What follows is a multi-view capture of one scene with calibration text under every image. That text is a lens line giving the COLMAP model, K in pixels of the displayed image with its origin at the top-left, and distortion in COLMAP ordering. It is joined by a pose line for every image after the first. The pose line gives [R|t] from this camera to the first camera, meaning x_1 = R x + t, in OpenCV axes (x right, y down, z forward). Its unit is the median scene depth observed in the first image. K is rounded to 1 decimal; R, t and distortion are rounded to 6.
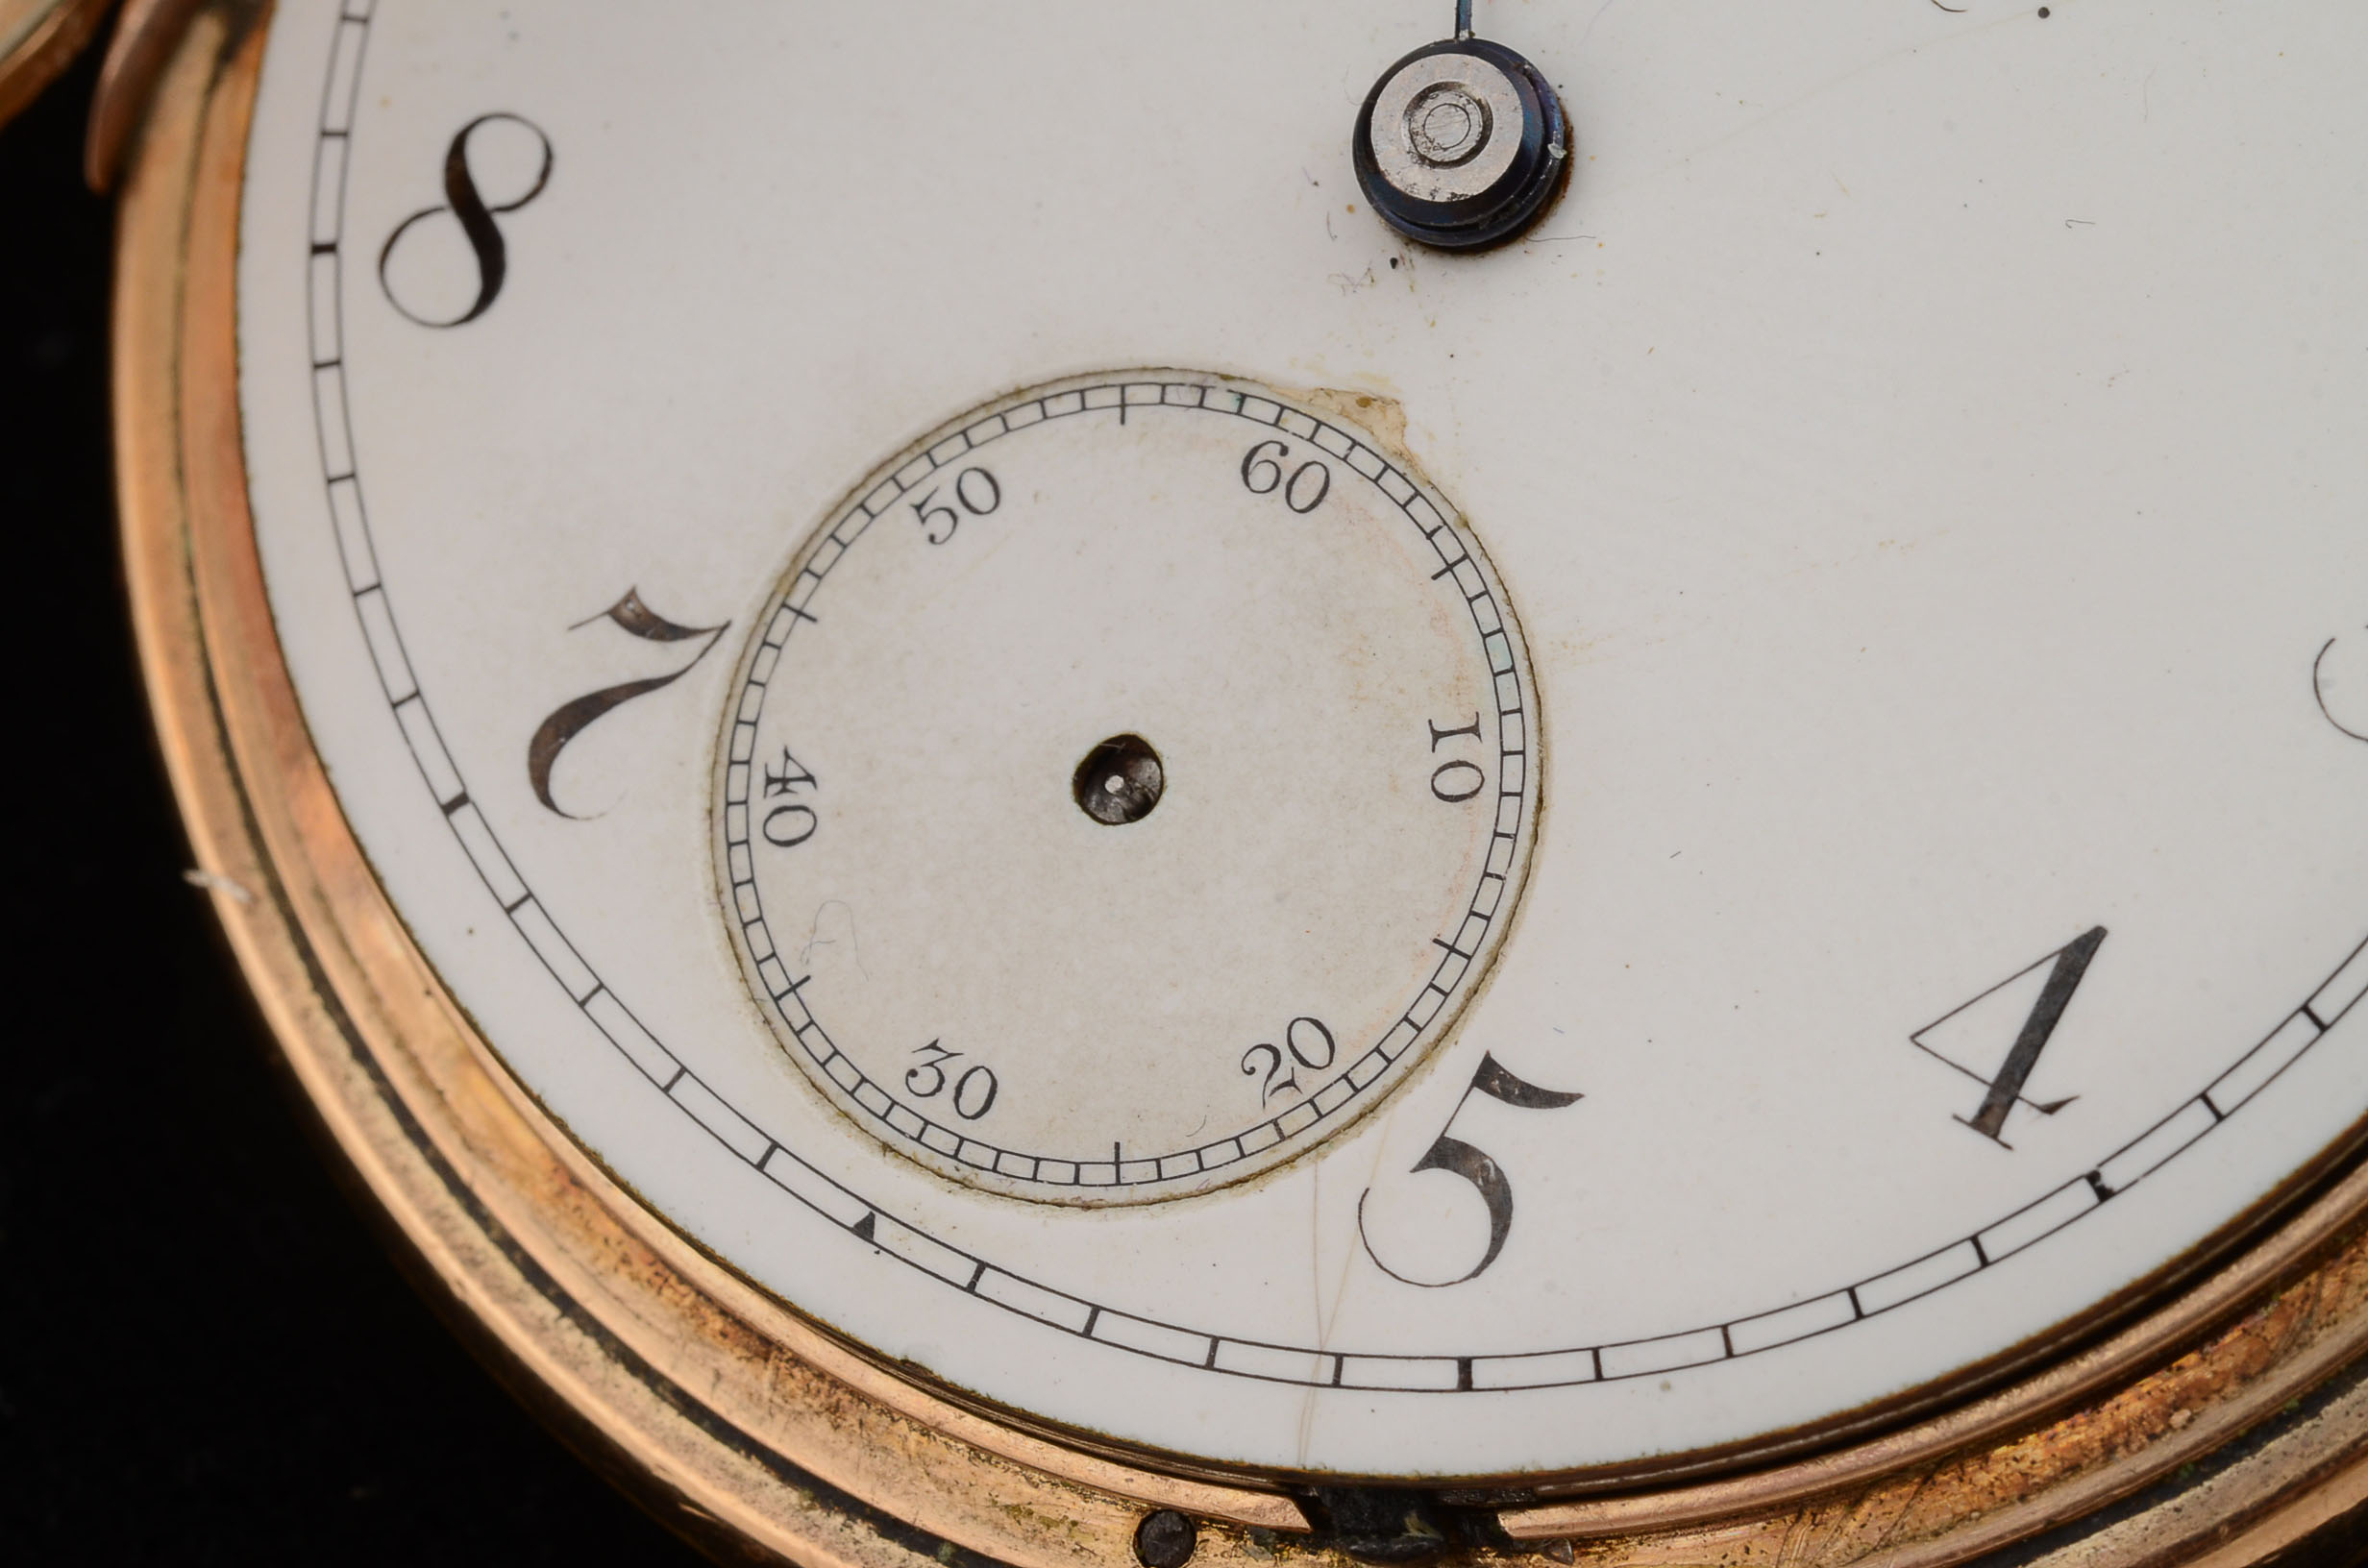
lens RADIAL K [[7385.8, 0, 1184.0], [0, 7385.8, 784.0], [0, 0, 1]] dist [-0.174420, 1.571422]
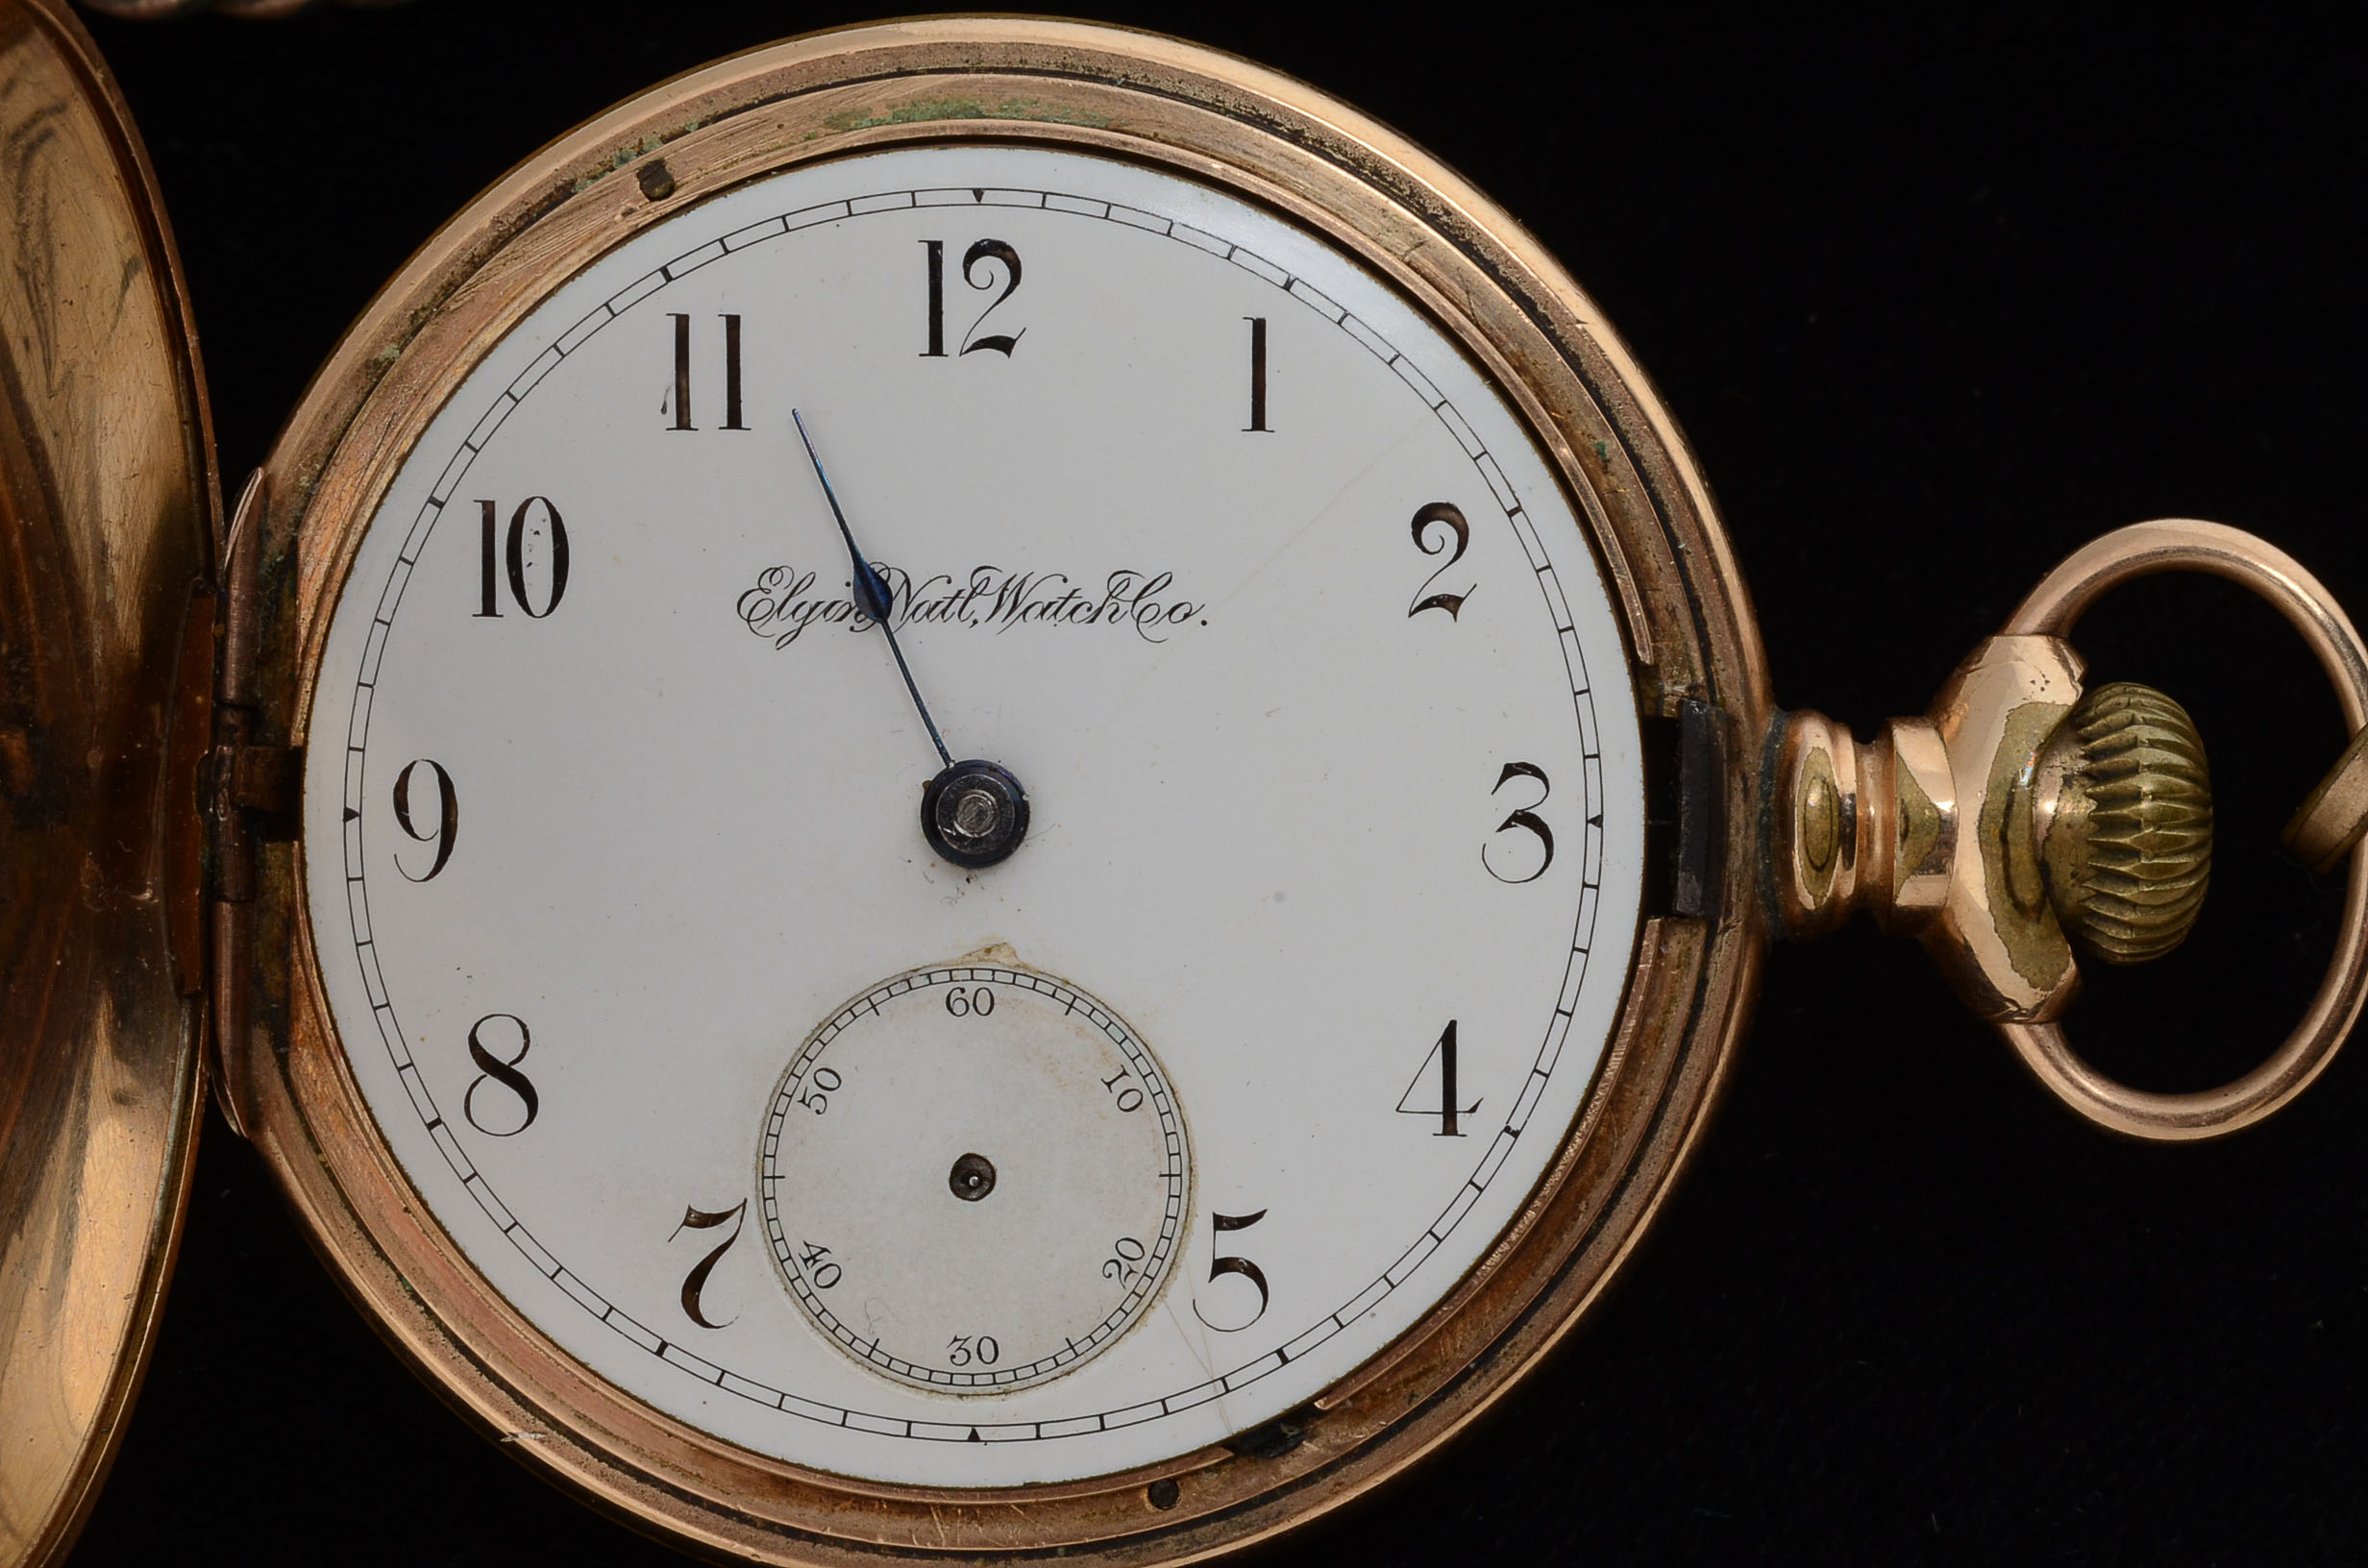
lens RADIAL K [[7385.8, 0, 1184.0], [0, 7385.8, 784.0], [0, 0, 1]] dist [-0.174420, 1.571422]
pose [[0.820653, -0.479359, 0.311036, -0.527232], [0.423651, 0.875671, 0.231777, -0.527650], [-0.383470, -0.058437, 0.921703, -0.843450]]
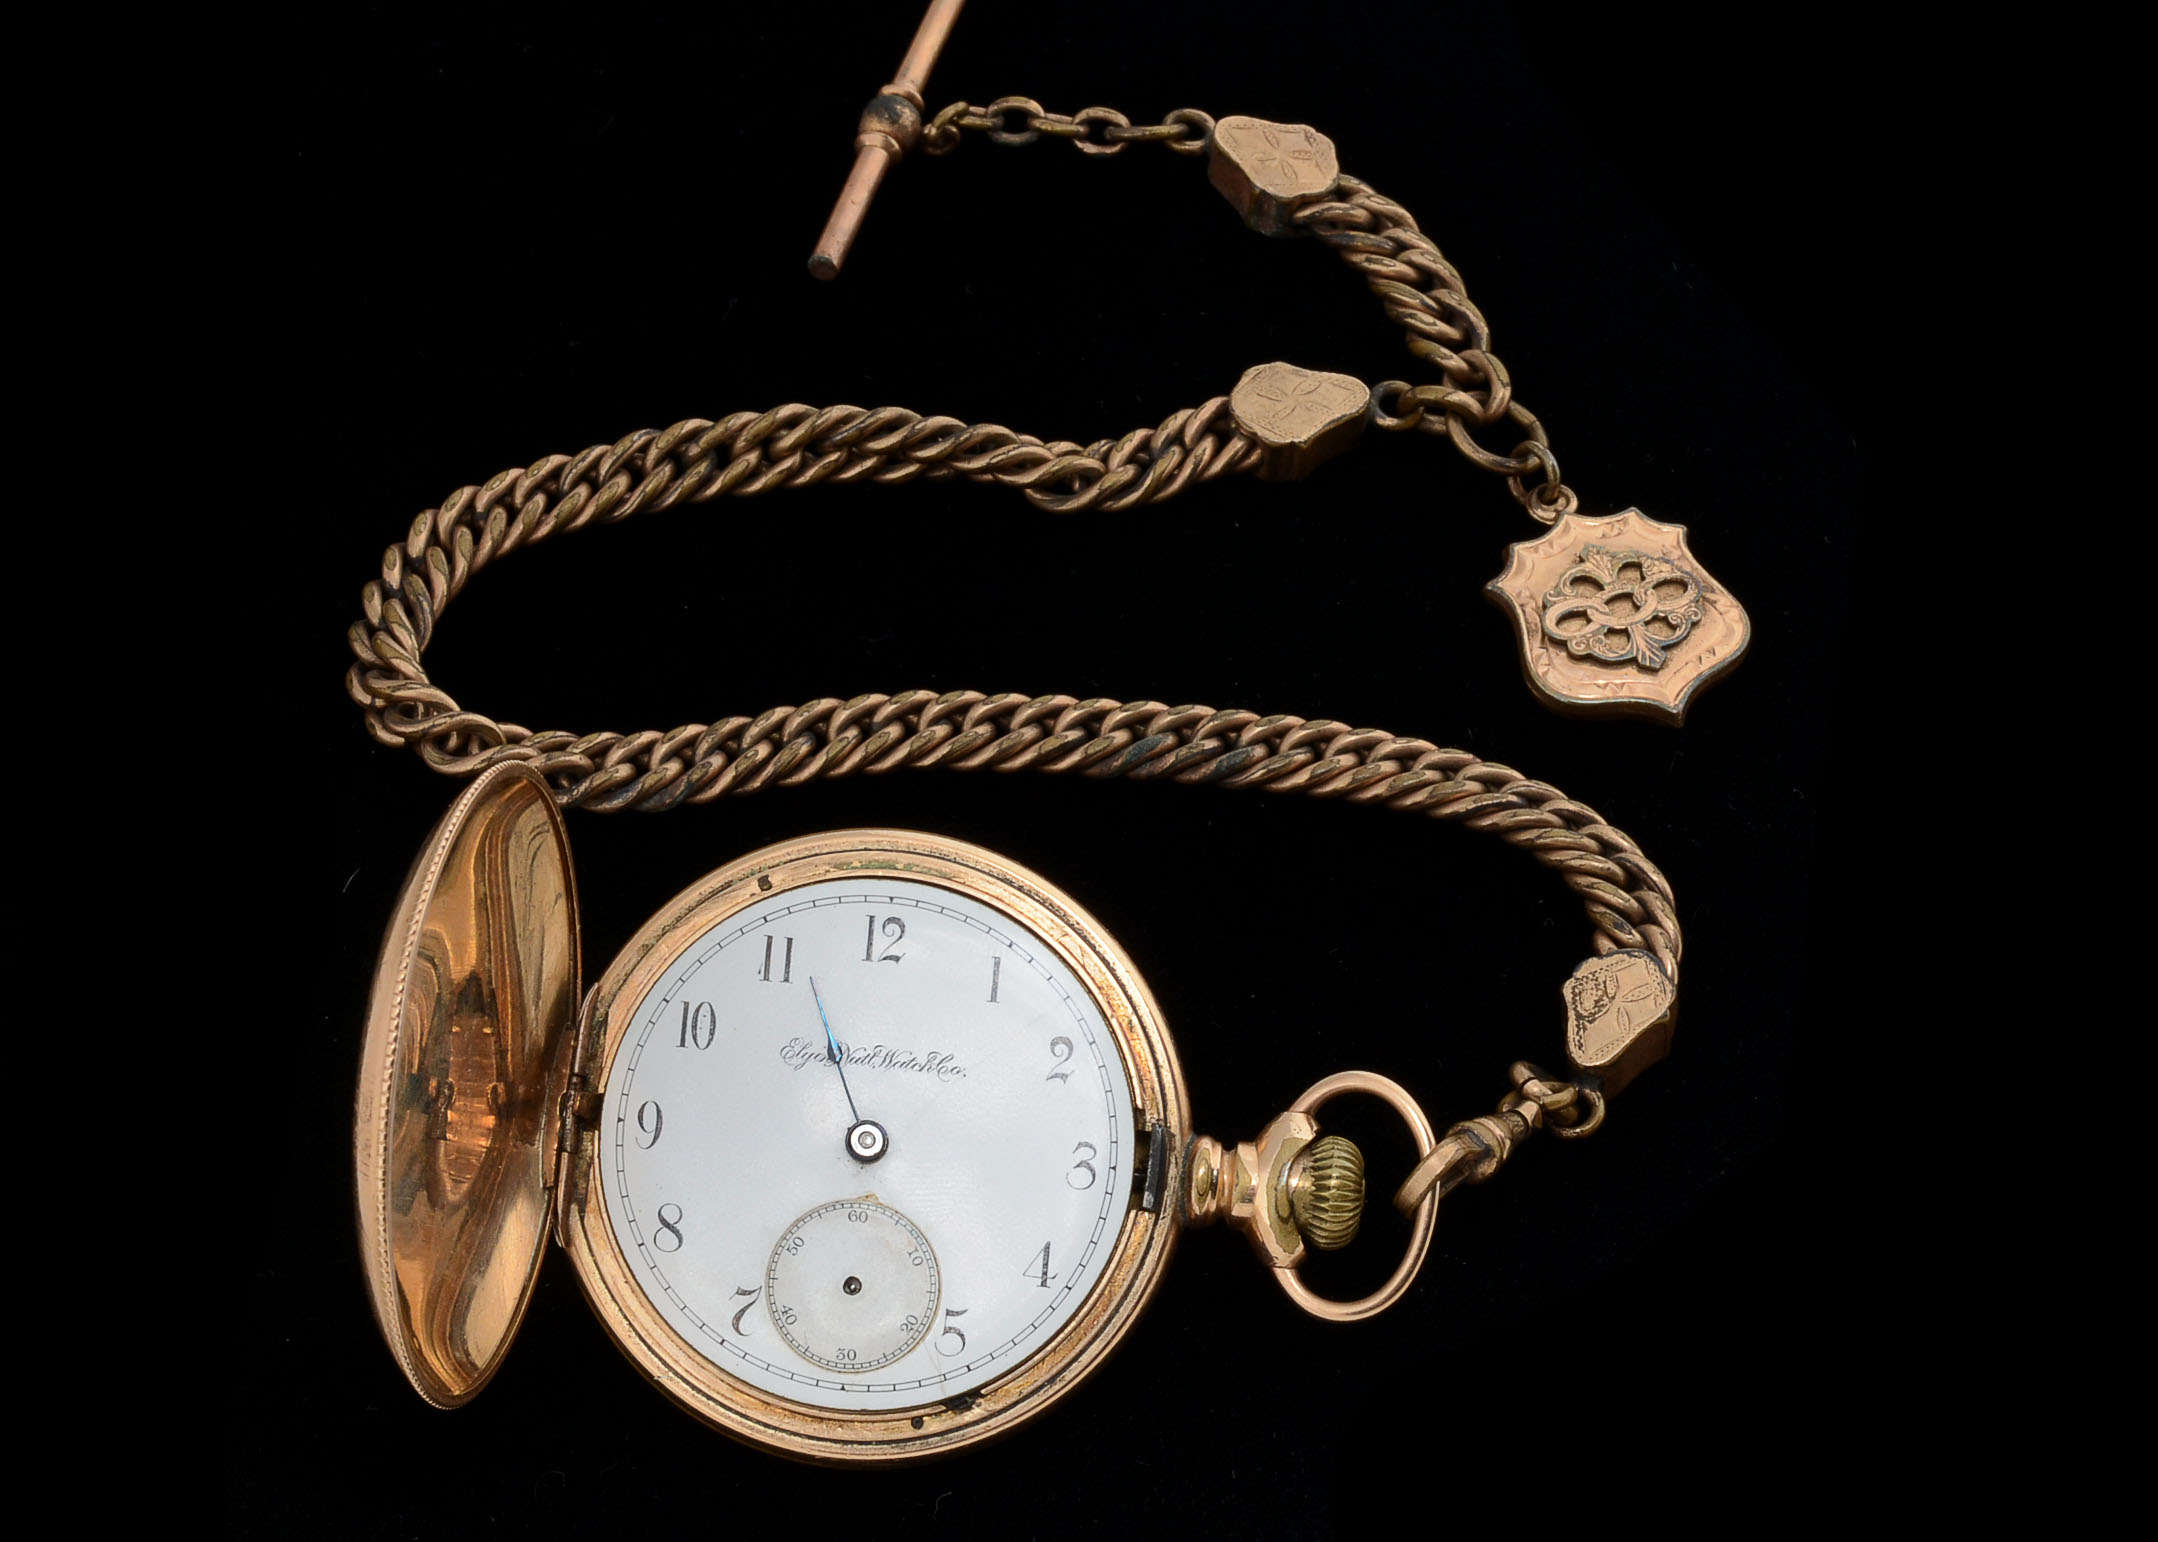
lens RADIAL K [[6643.0, 0, 1079.0], [0, 6643.0, 771.0], [0, 0, 1]] dist [-0.101582, -0.554387]
pose [[0.865798, -0.356309, 0.351336, -1.321884], [0.348123, 0.933254, 0.088585, -0.666176], [-0.359449, 0.045612, 0.932049, -3.235462]]
